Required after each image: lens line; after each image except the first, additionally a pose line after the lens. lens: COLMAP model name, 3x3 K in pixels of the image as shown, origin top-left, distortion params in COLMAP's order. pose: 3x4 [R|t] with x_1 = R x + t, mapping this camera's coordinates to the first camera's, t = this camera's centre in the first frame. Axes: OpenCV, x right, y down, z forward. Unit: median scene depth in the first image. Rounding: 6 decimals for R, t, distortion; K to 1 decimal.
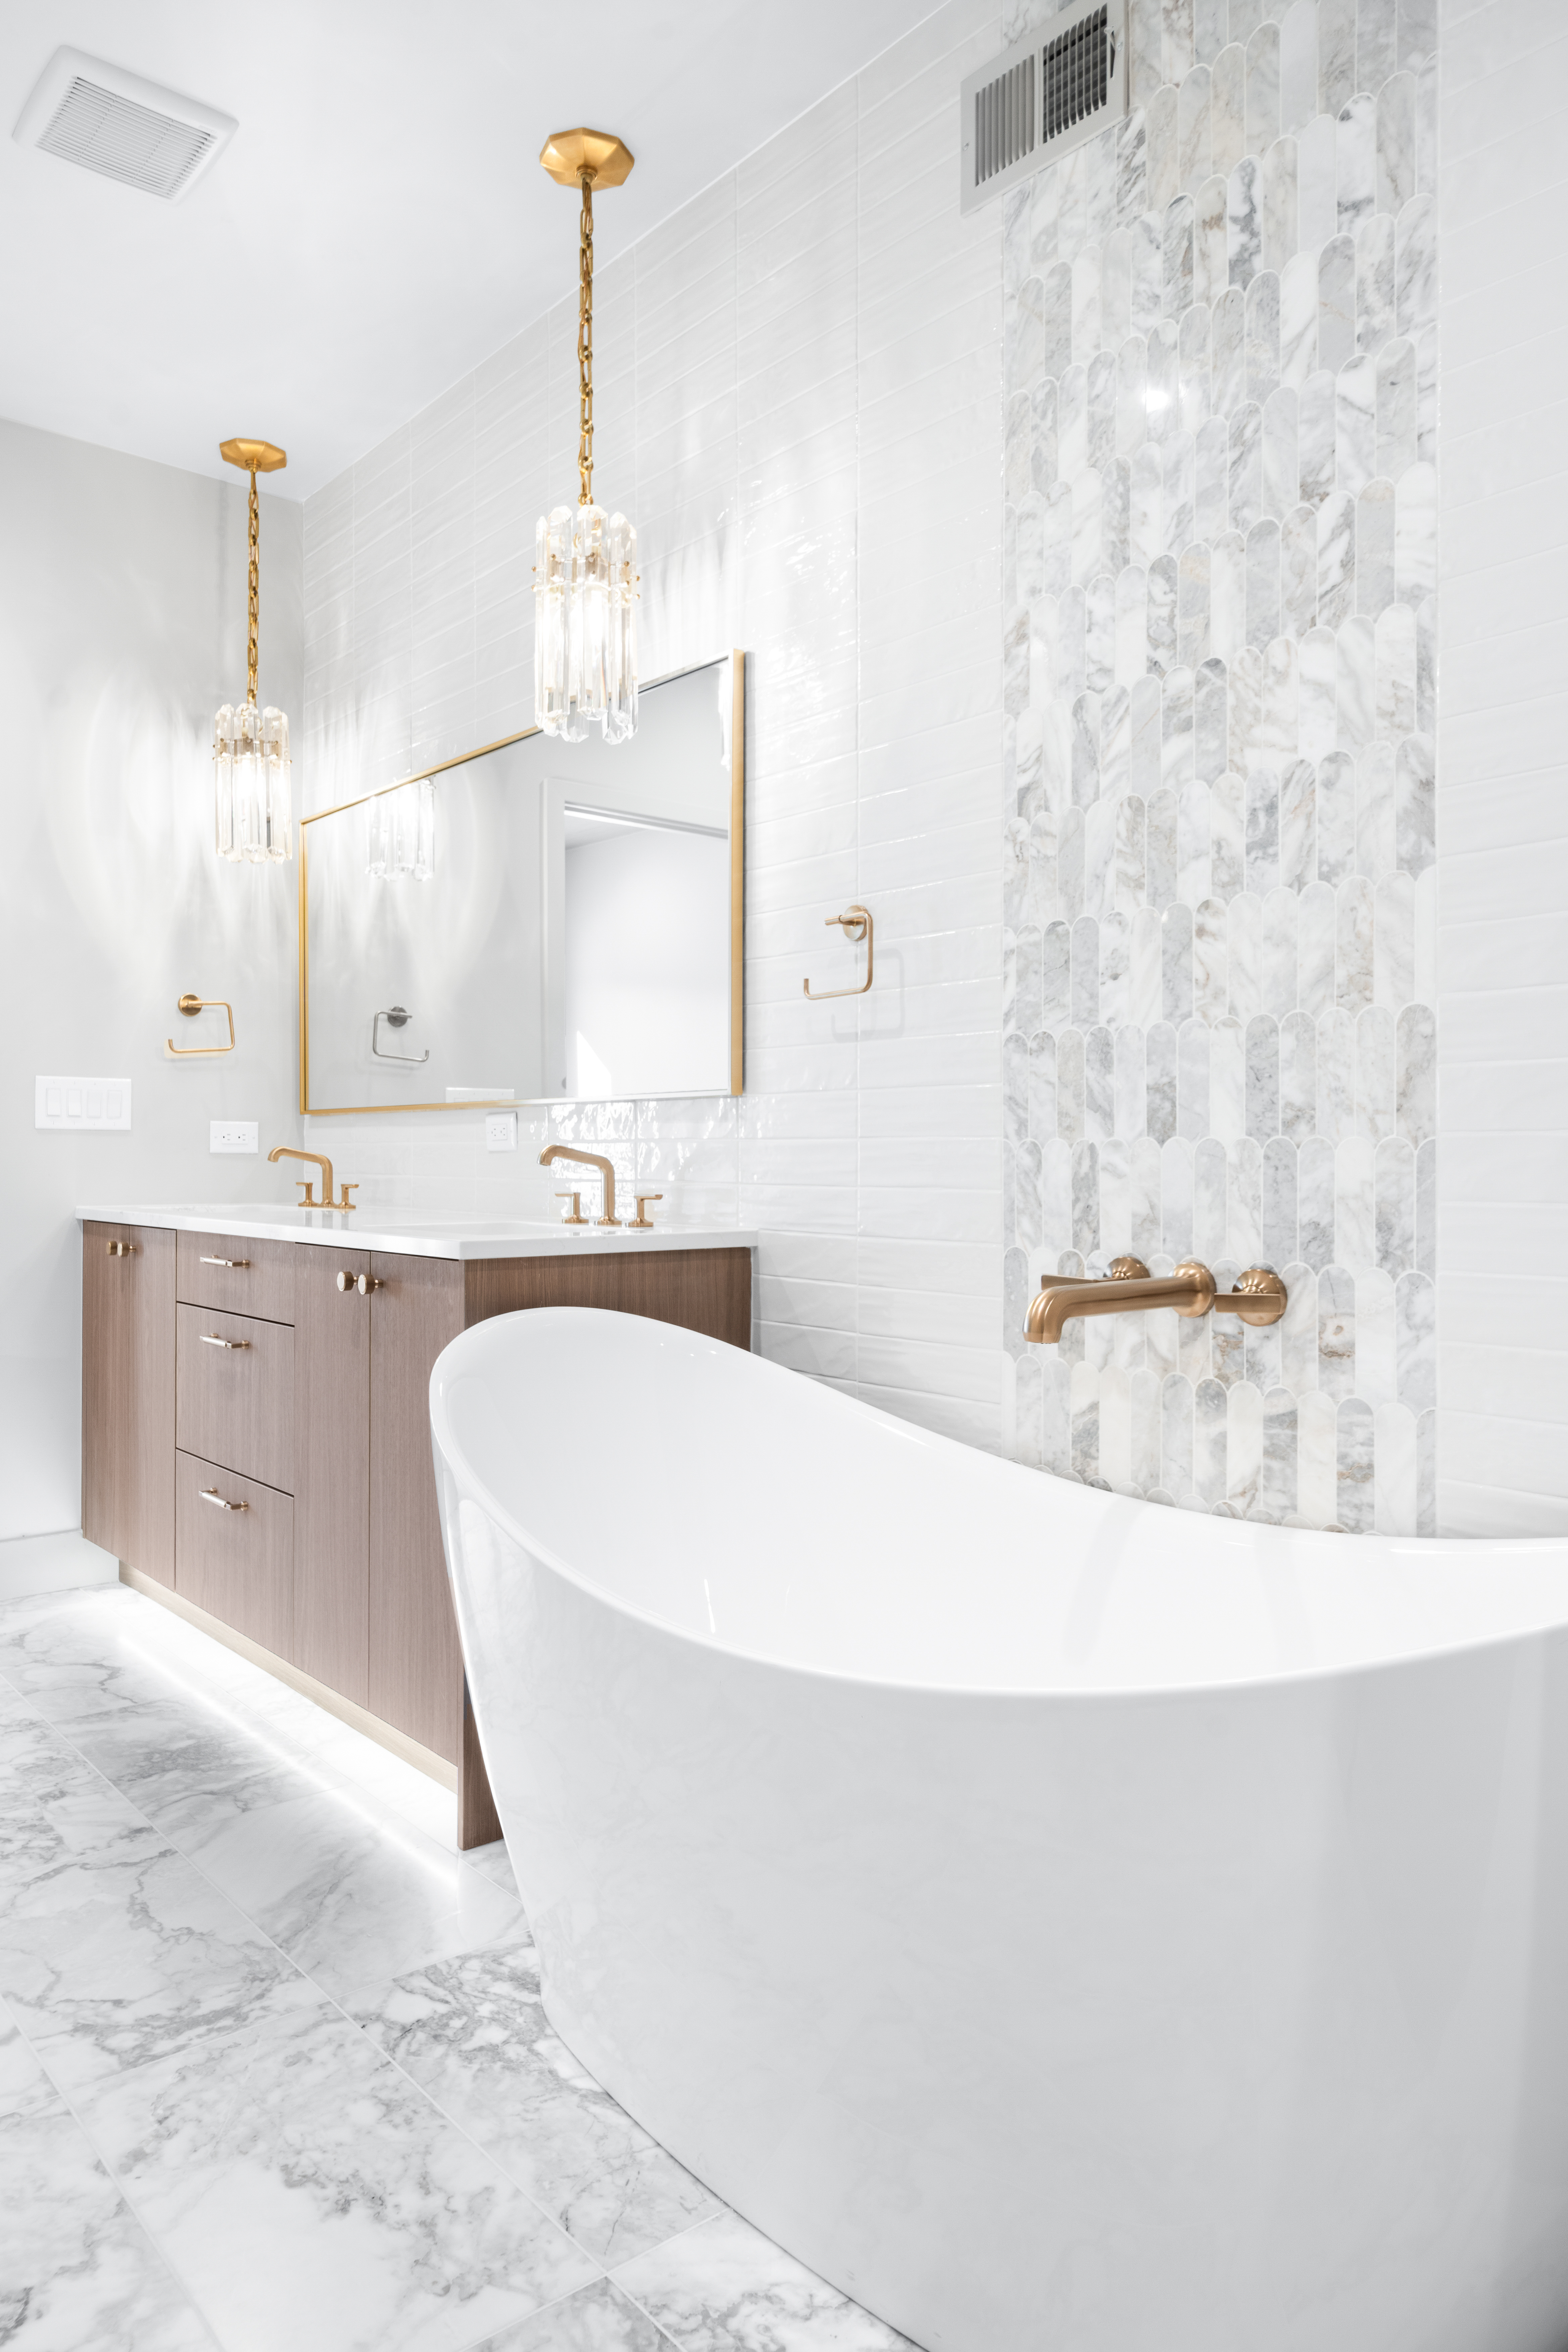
lens RADIAL K [[1596.8, 0, 783.7], [0, 1596.8, 1165.7], [0, 0, 1]] dist [0.005999, -0.000302]
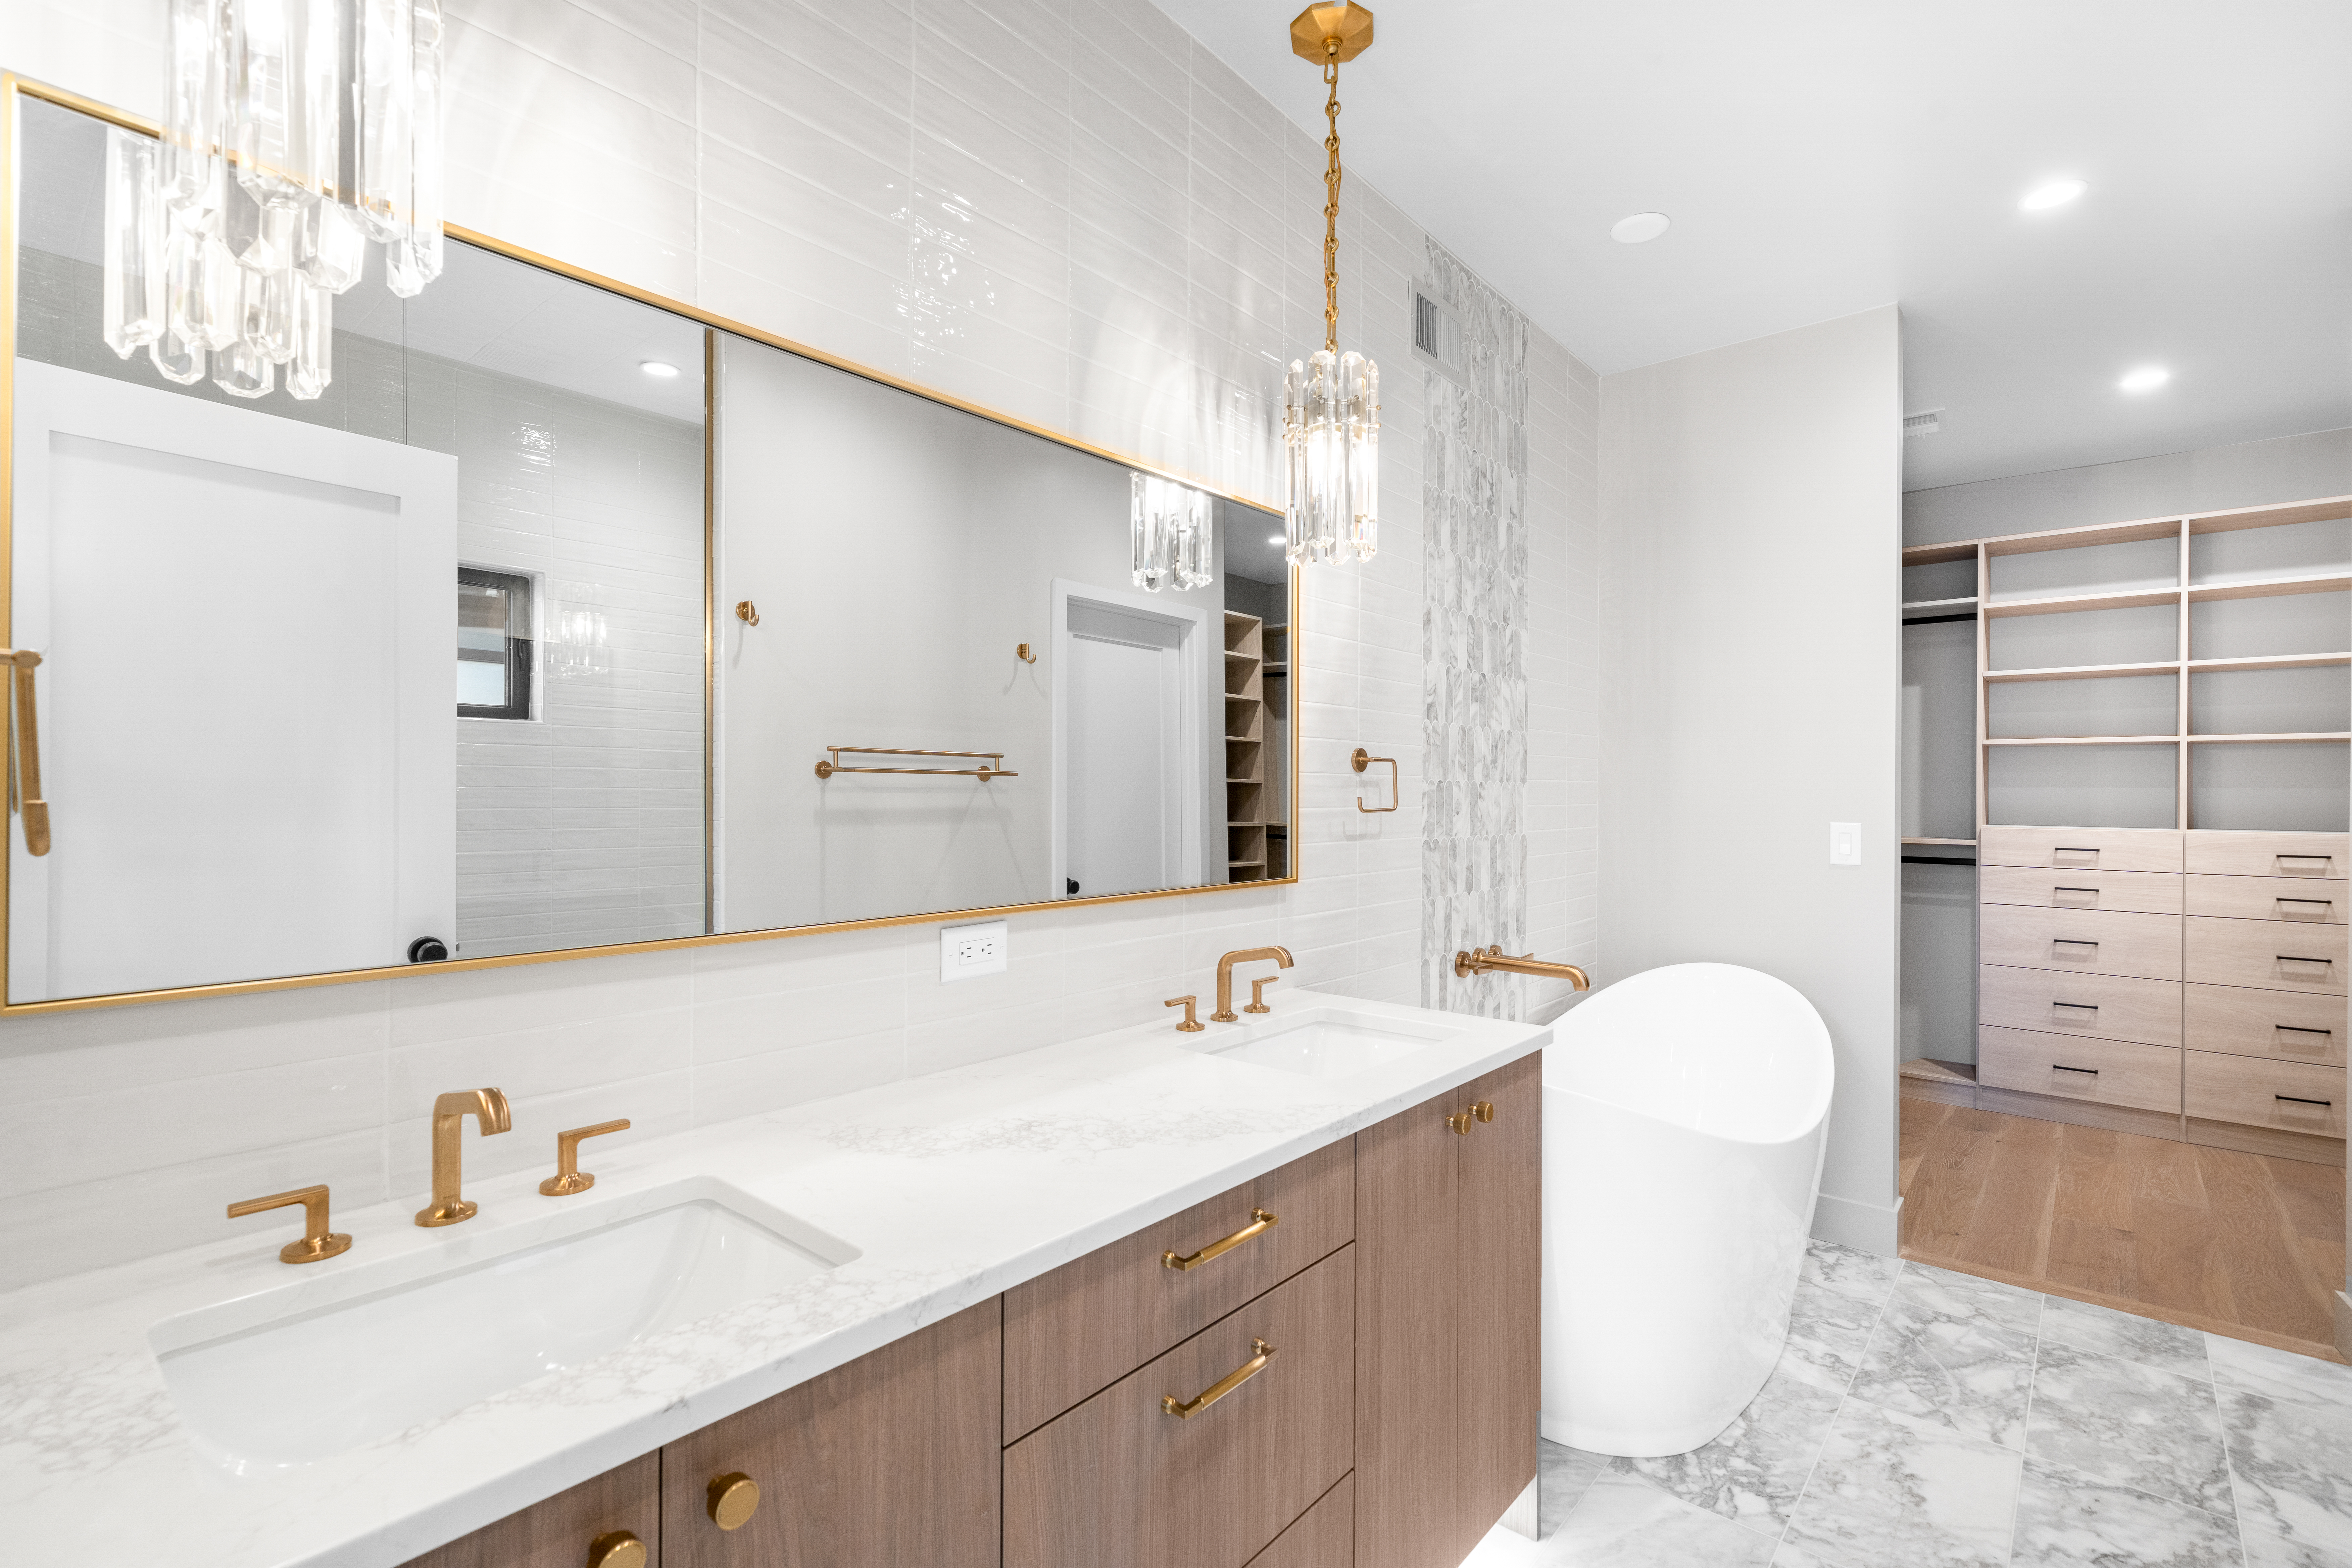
lens RADIAL K [[1076.9, 0, 1175.0], [0, 1076.9, 792.4], [0, 0, 1]] dist [0.000445, 0.000458]
pose [[-0.168215, -0.006437, 0.985729, -1.136793], [-0.001349, 0.999979, 0.006300, -0.162647], [-0.985749, -0.000270, -0.168220, 1.685524]]
